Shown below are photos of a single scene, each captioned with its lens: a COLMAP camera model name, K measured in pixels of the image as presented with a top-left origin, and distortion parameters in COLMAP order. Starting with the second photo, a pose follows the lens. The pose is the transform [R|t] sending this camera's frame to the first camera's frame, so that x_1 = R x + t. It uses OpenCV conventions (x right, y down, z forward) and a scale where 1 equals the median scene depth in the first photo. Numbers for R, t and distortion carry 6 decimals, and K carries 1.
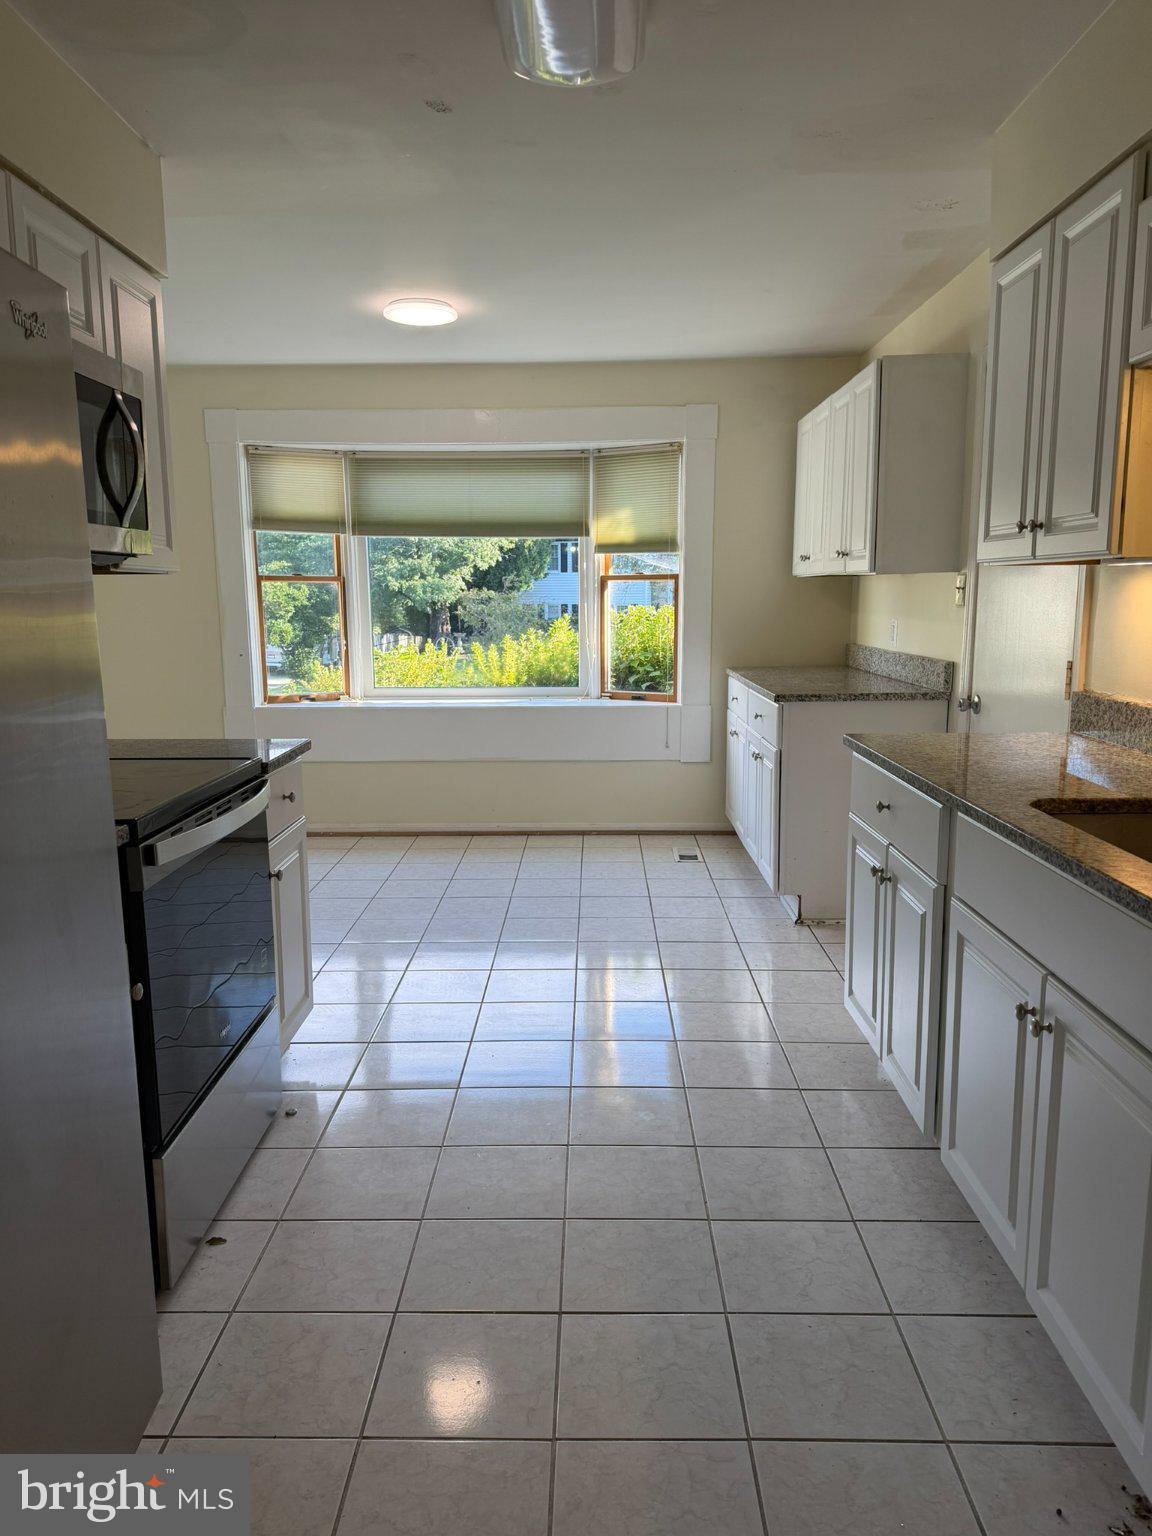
lens RADIAL K [[1118.0, 0, 576.0], [0, 1118.0, 768.0], [0, 0, 1]] dist [0.100258, -0.060780]
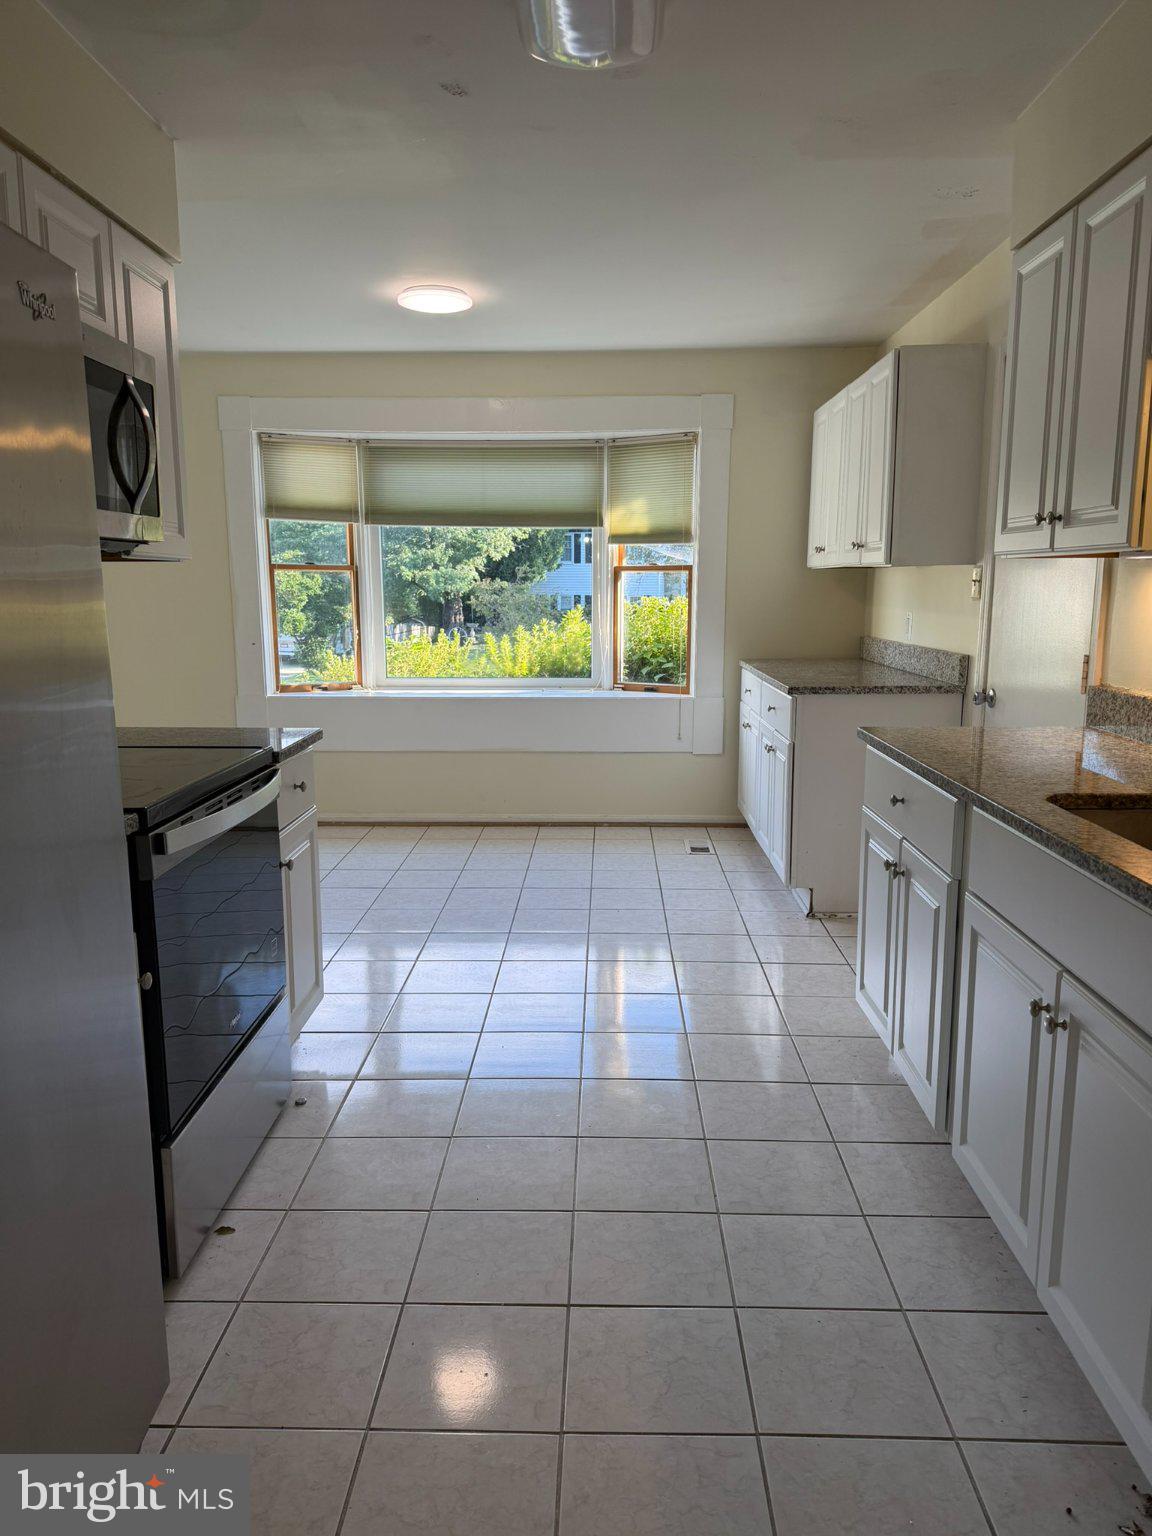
lens RADIAL K [[1118.0, 0, 576.0], [0, 1118.0, 768.0], [0, 0, 1]] dist [0.100258, -0.060780]
pose [[0.999919, 0.007141, -0.010537, -0.000107], [-0.007058, 0.999944, 0.007915, -0.000119], [0.010593, -0.007840, 0.999913, 0.003277]]
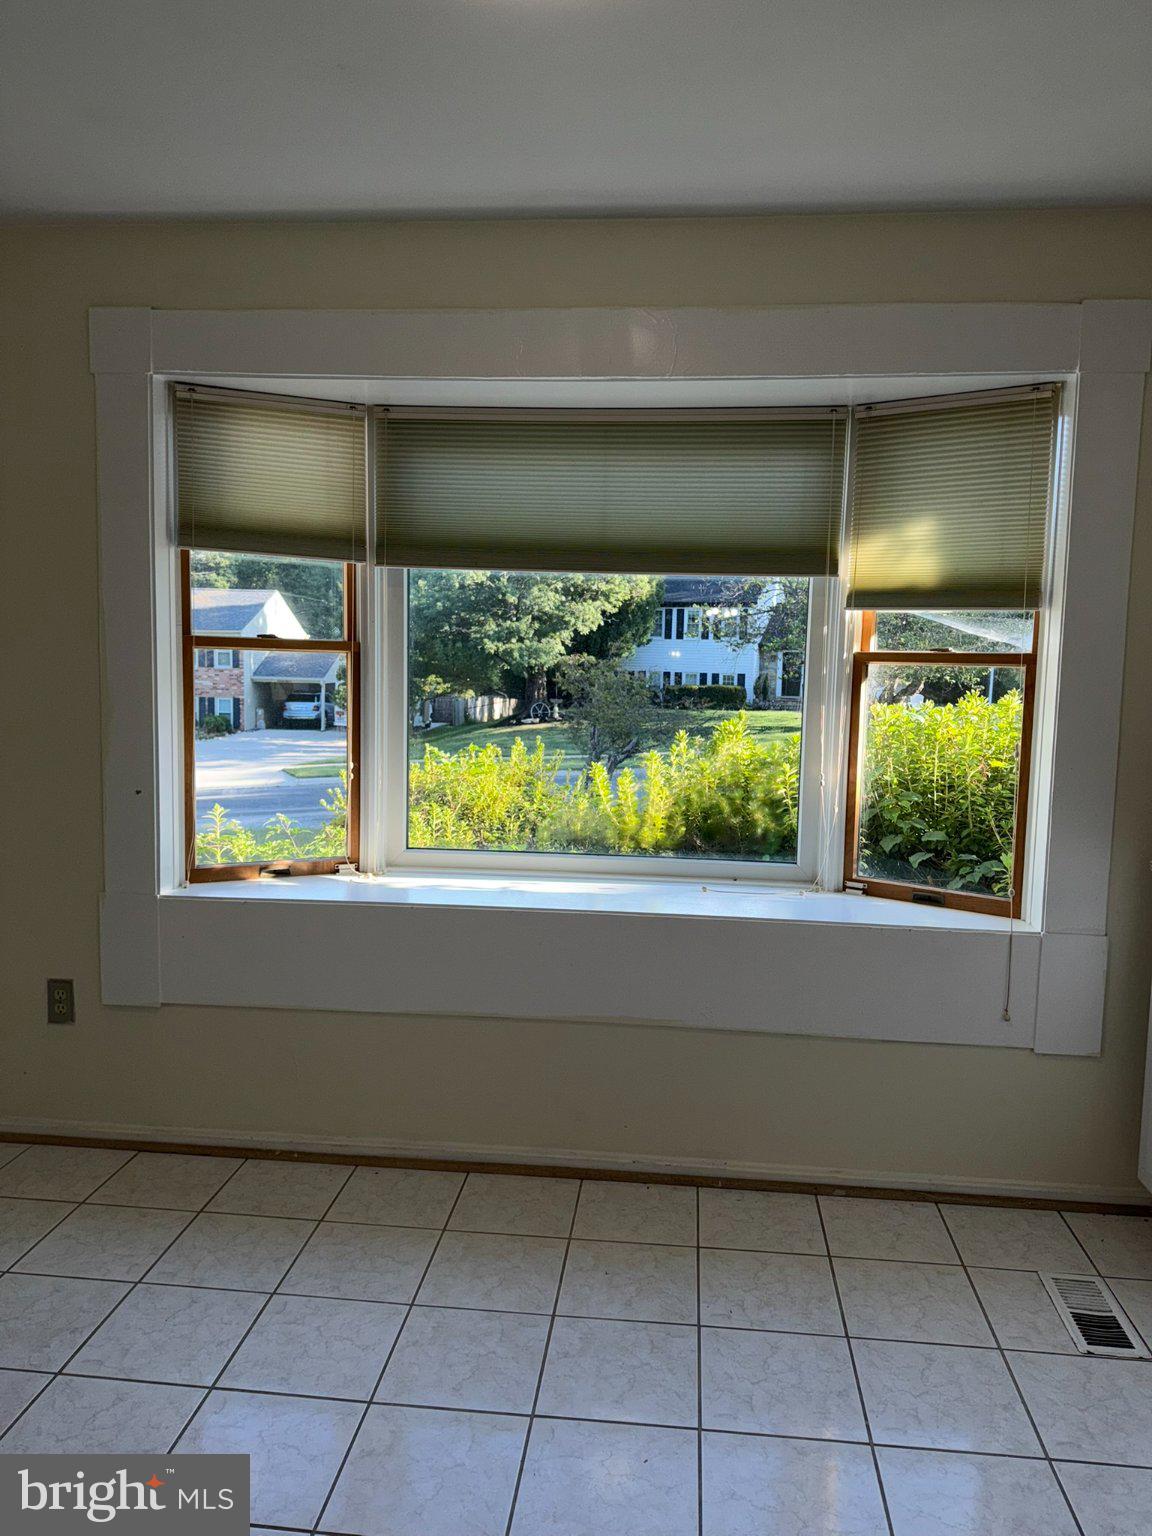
lens RADIAL K [[1096.5, 0, 577.8], [0, 1096.5, 717.7], [0, 0, 1]] dist [0.002031, -0.000229]
pose [[0.996173, 0.033208, -0.080848, -0.064731], [-0.041100, 0.994338, -0.097994, -0.093577], [0.077136, 0.100942, 0.991898, 0.531521]]
